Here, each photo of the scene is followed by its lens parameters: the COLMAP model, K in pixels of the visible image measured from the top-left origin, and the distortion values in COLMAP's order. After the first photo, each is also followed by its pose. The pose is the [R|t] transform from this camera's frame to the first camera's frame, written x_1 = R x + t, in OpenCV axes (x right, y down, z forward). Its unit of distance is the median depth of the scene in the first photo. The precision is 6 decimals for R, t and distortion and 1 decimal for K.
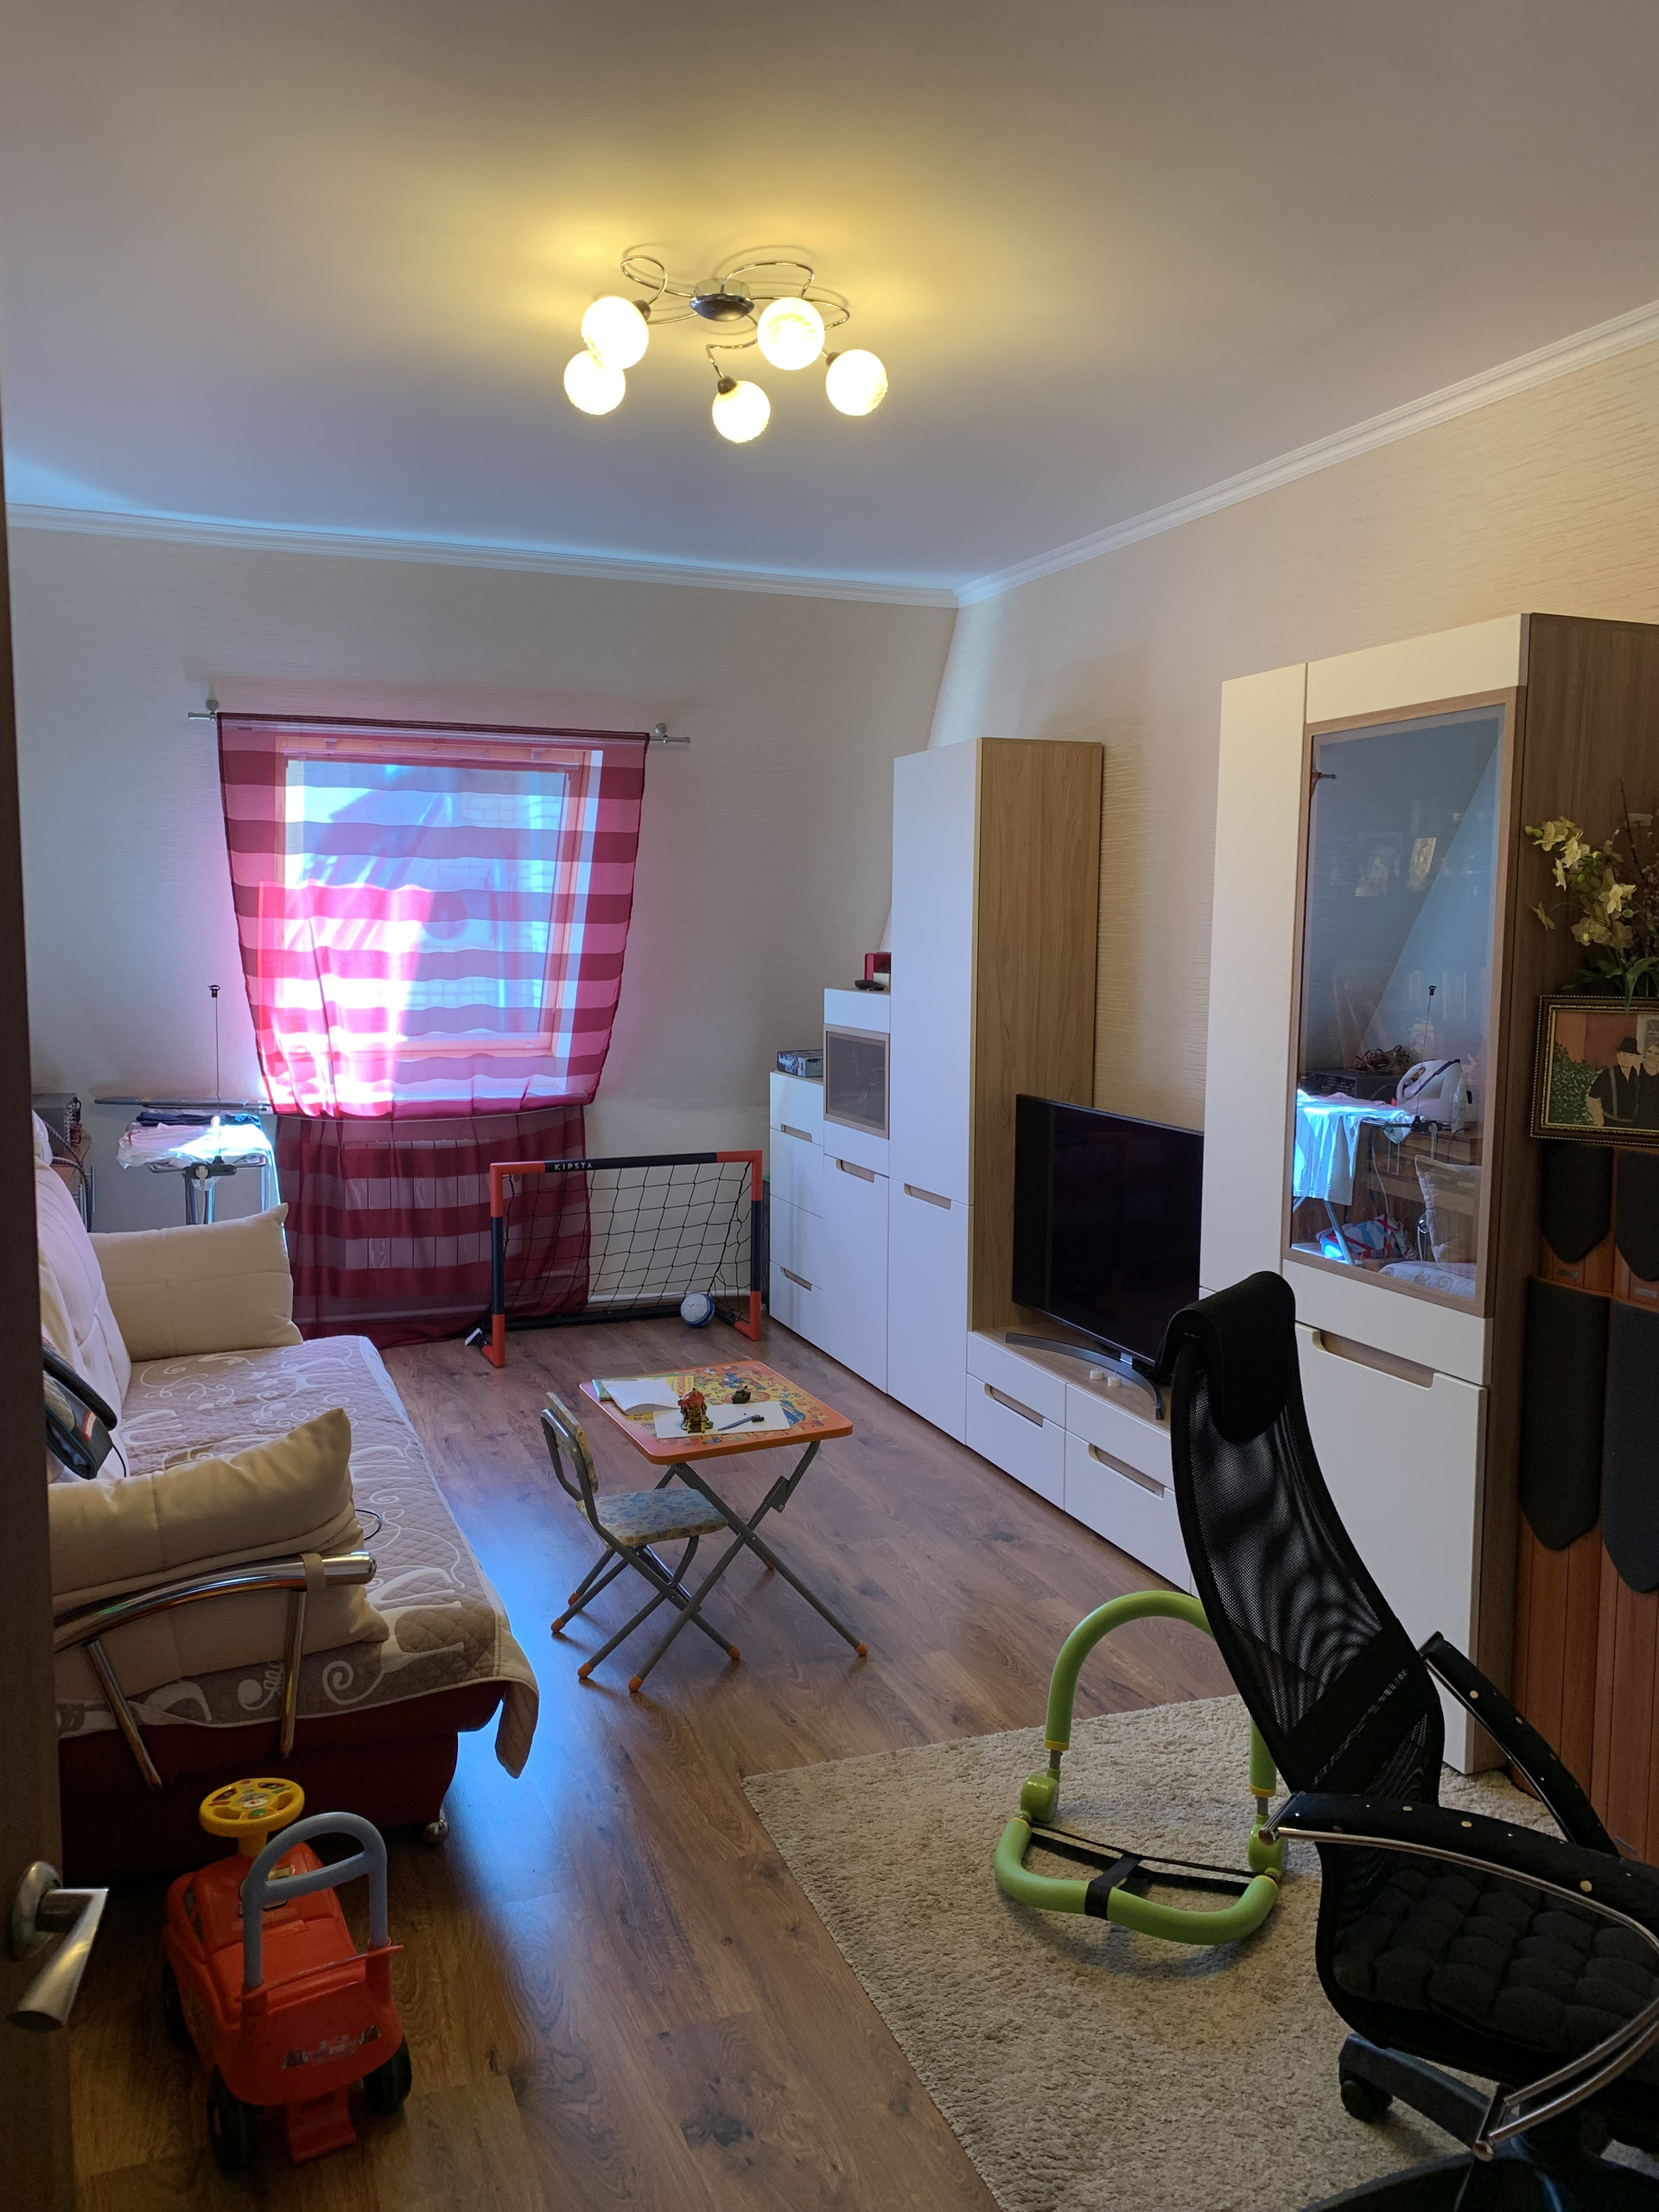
lens RADIAL K [[1695.0, 0, 835.9], [0, 1695.0, 1093.4], [0, 0, 1]] dist [0.042633, -0.046373]
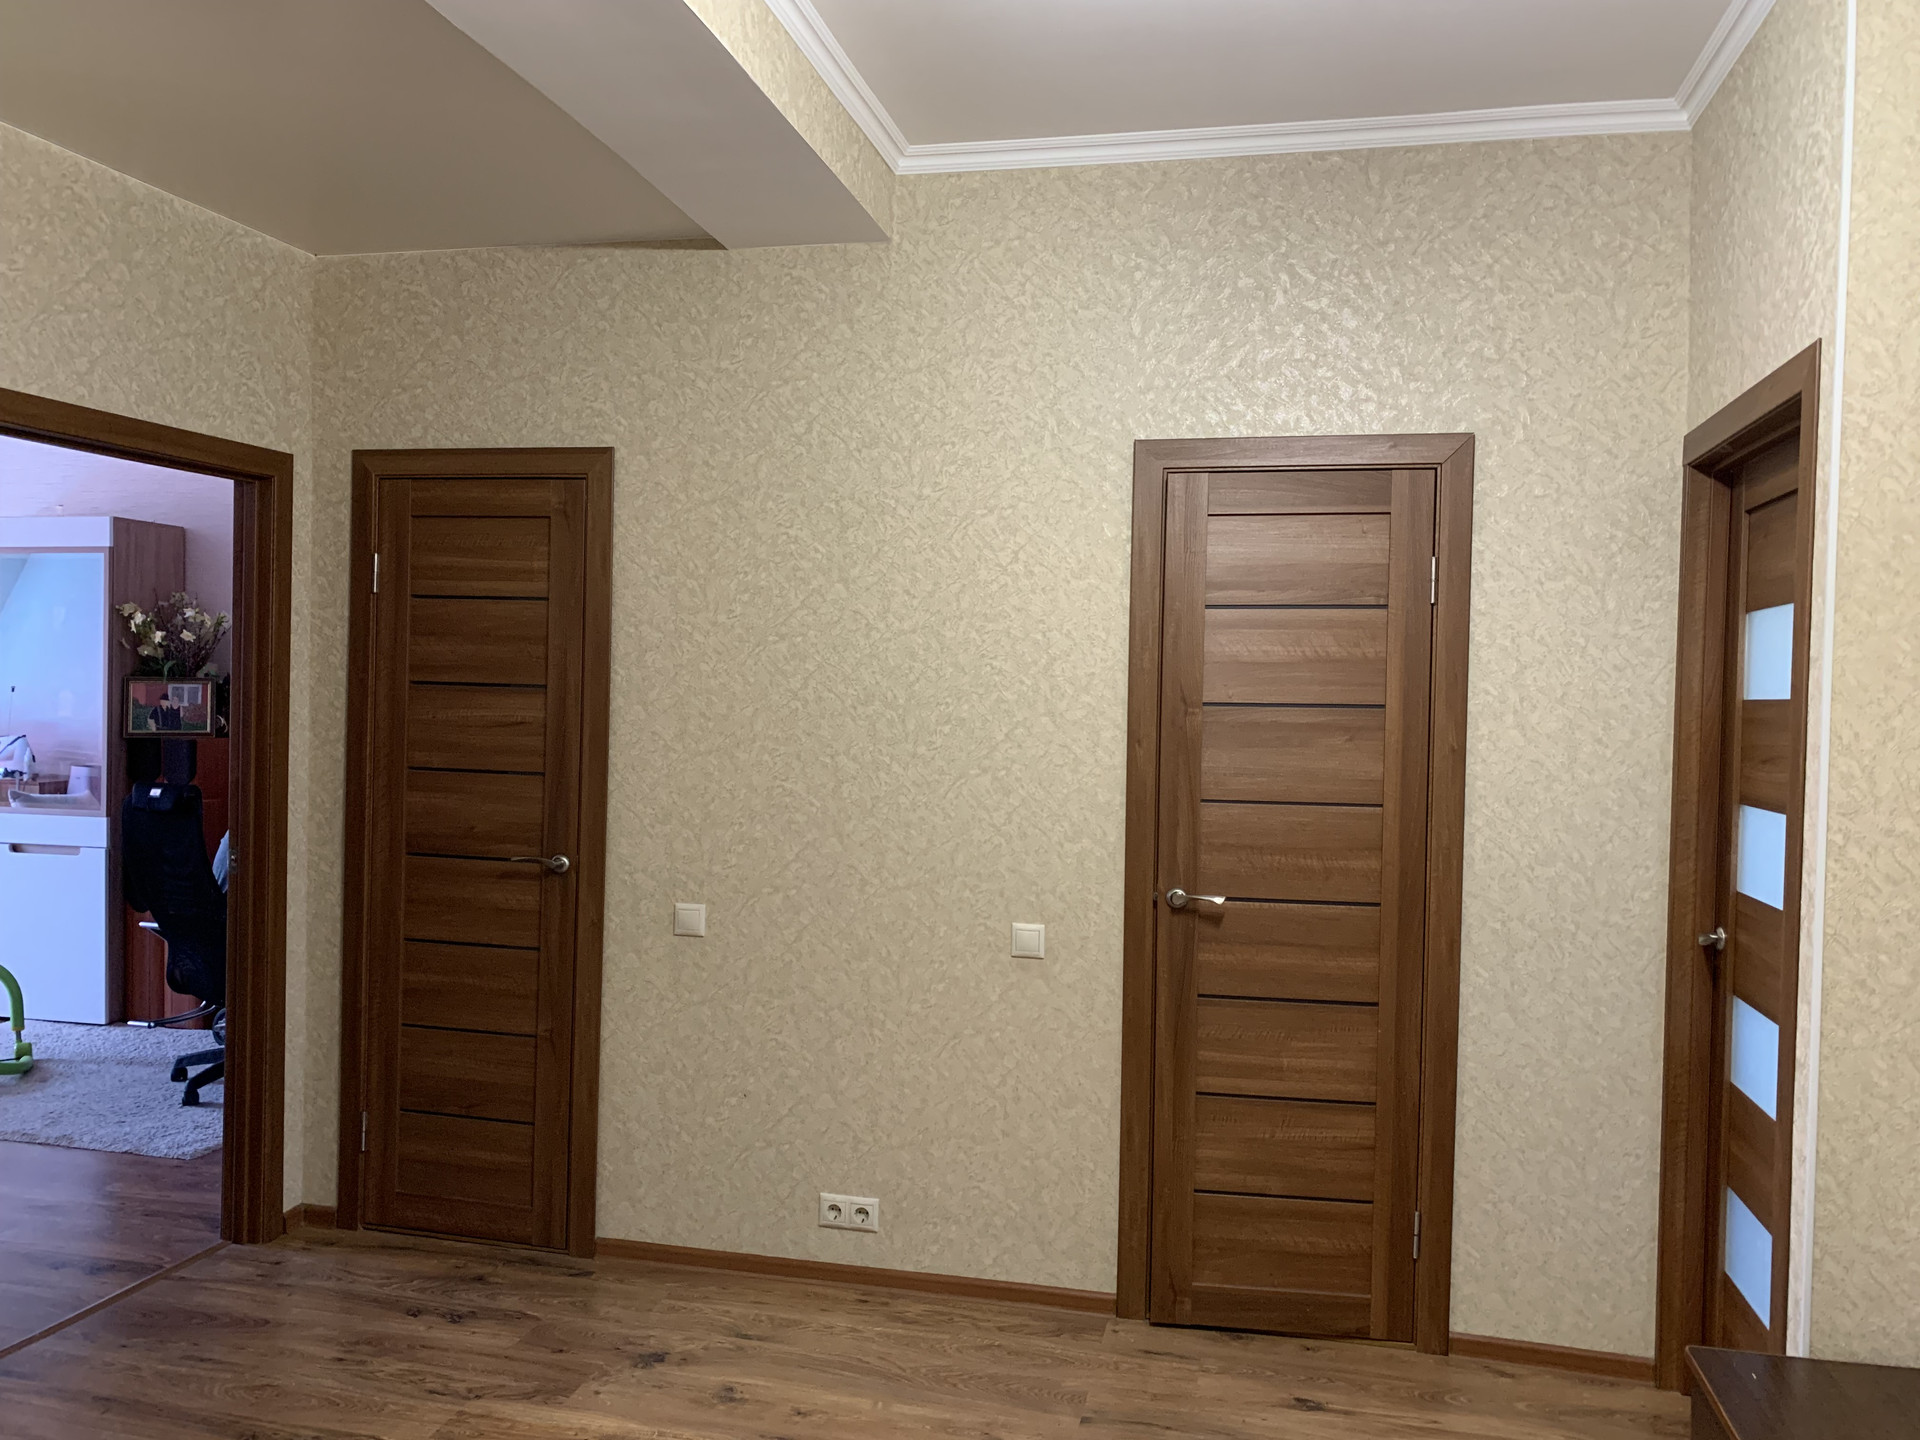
lens RADIAL K [[1471.2, 0, 963.4], [0, 1471.2, 717.2], [0, 0, 1]] dist [0.042633, -0.046373]
pose [[0.566846, -0.017635, 0.823635, -0.560437], [0.065873, 0.997540, -0.023976, 0.111663], [-0.821186, 0.067846, 0.566613, -1.001671]]
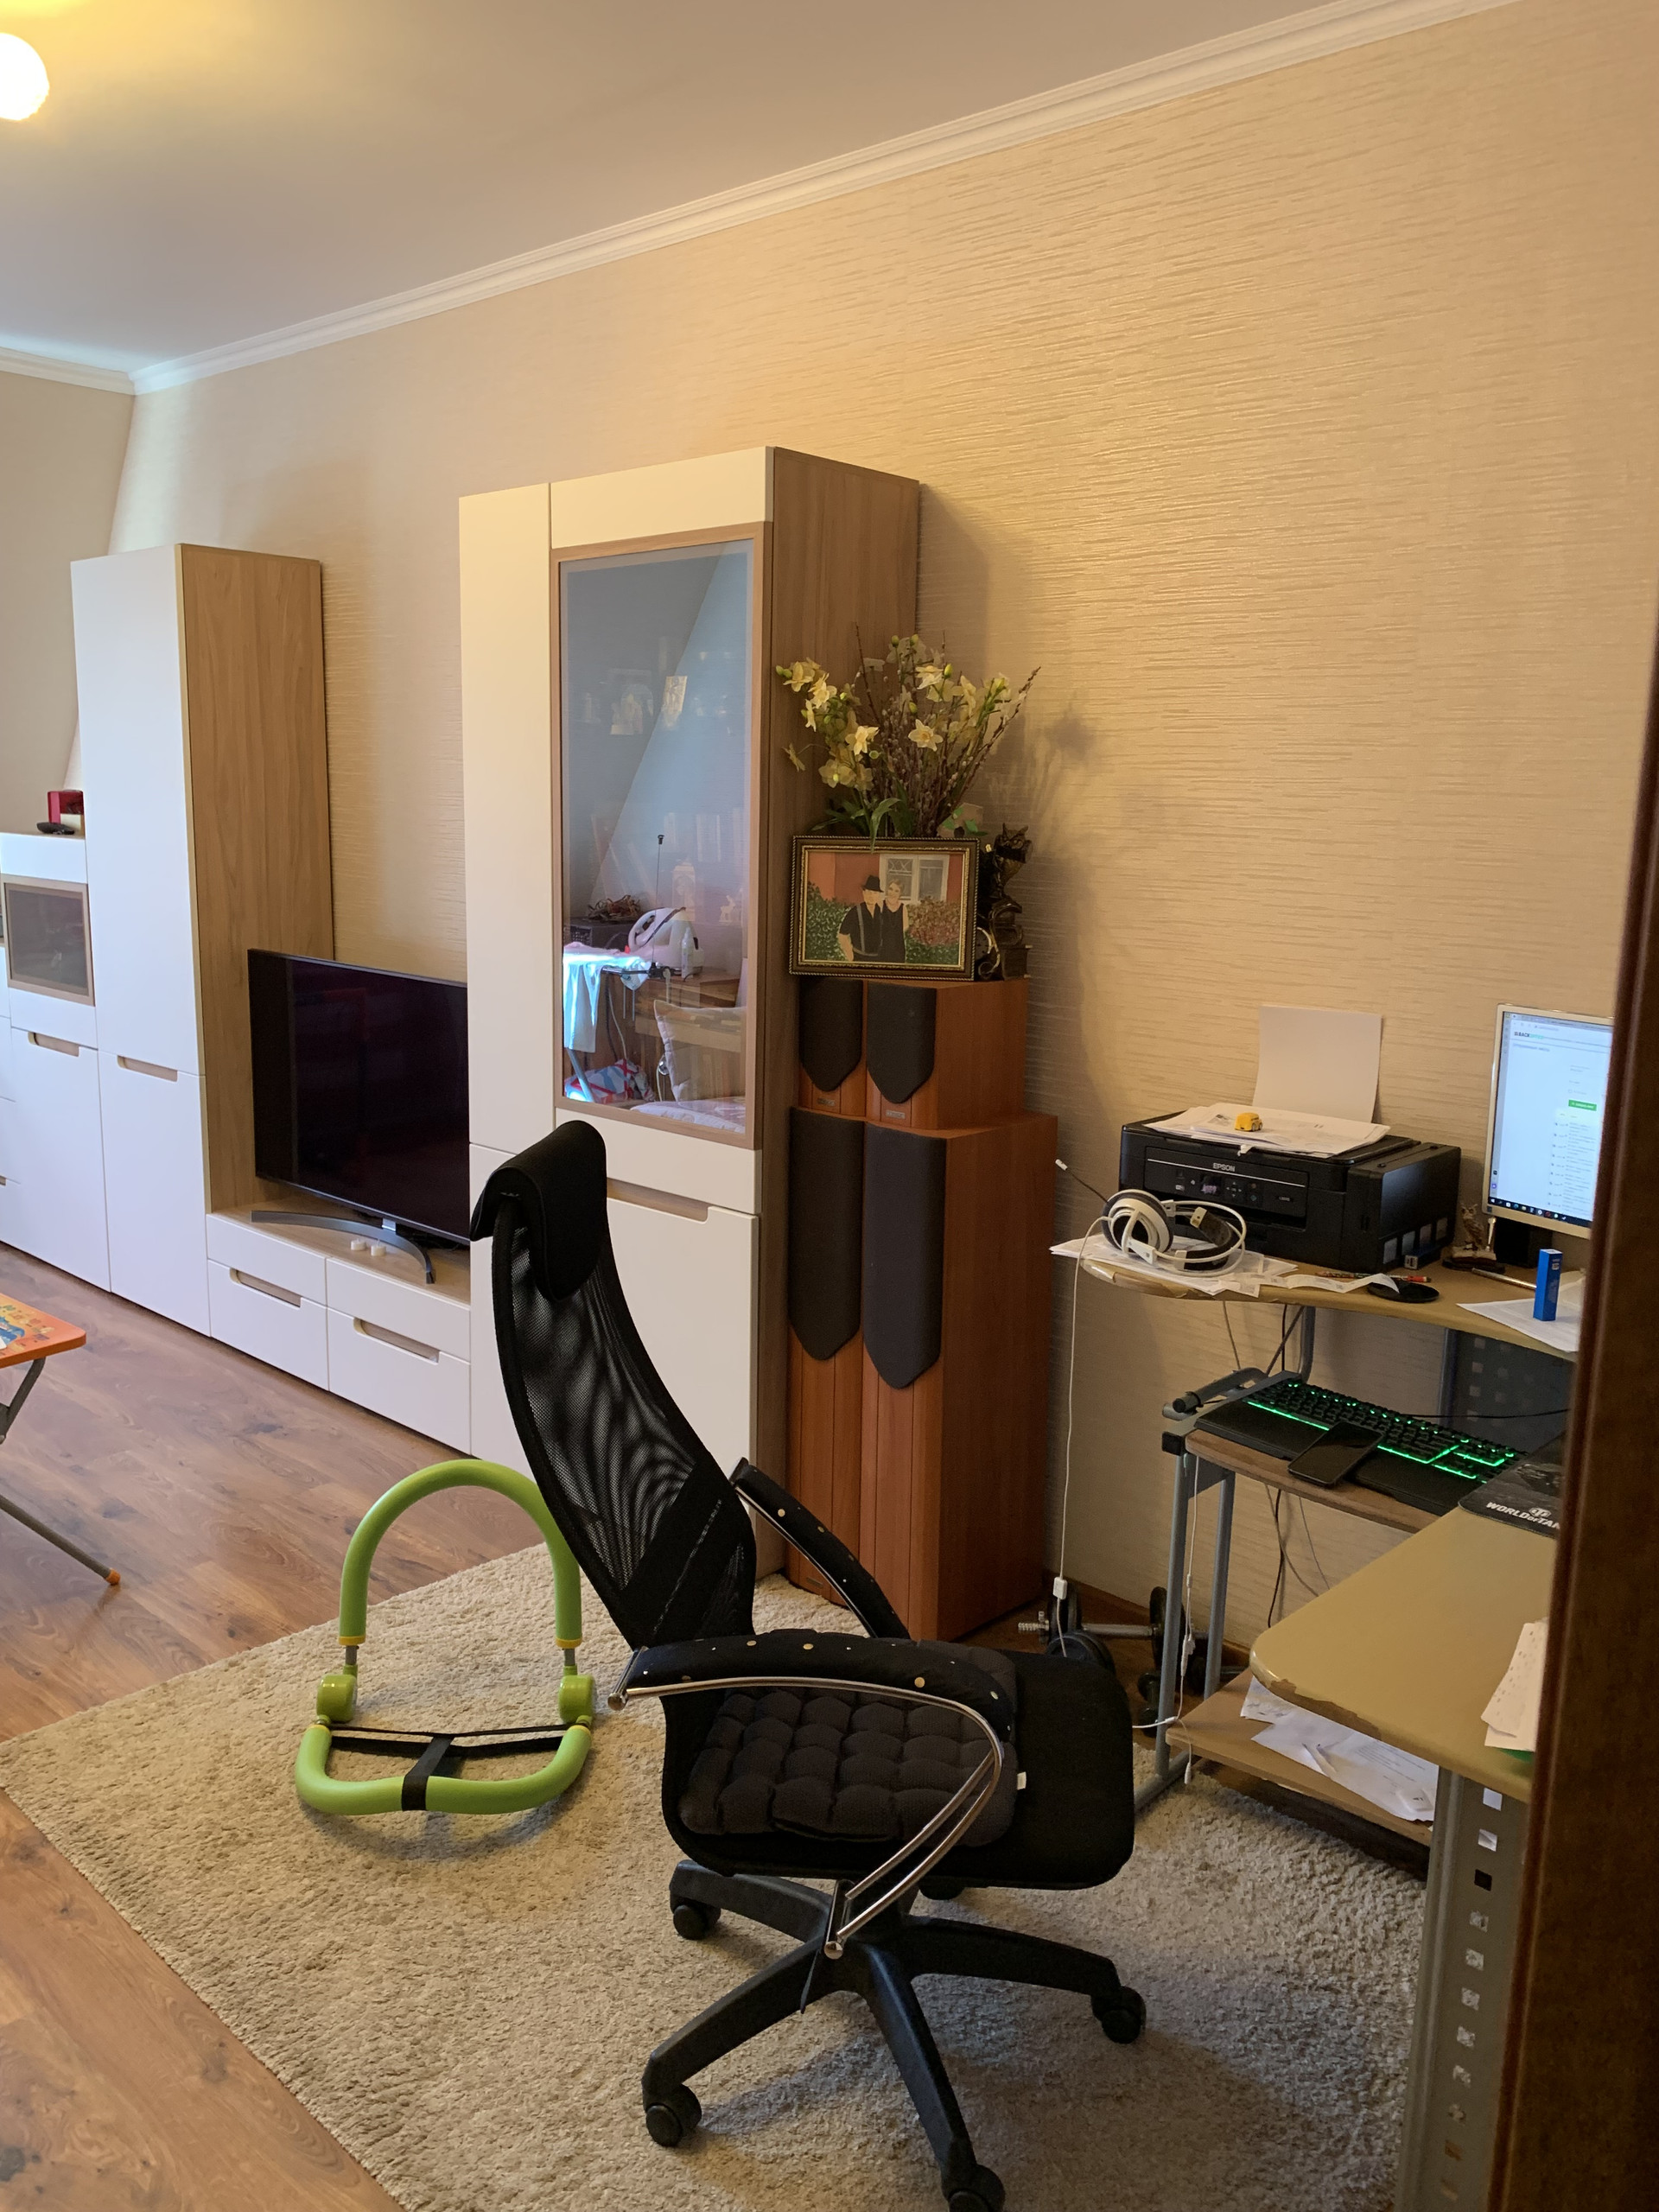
lens RADIAL K [[1695.0, 0, 833.2], [0, 1695.0, 1098.3], [0, 0, 1]] dist [0.042633, -0.046373]
pose [[0.899067, -0.066831, 0.432680, -0.016645], [0.028881, 0.995181, 0.093703, 0.004549], [-0.436858, -0.071749, 0.896665, 0.055915]]
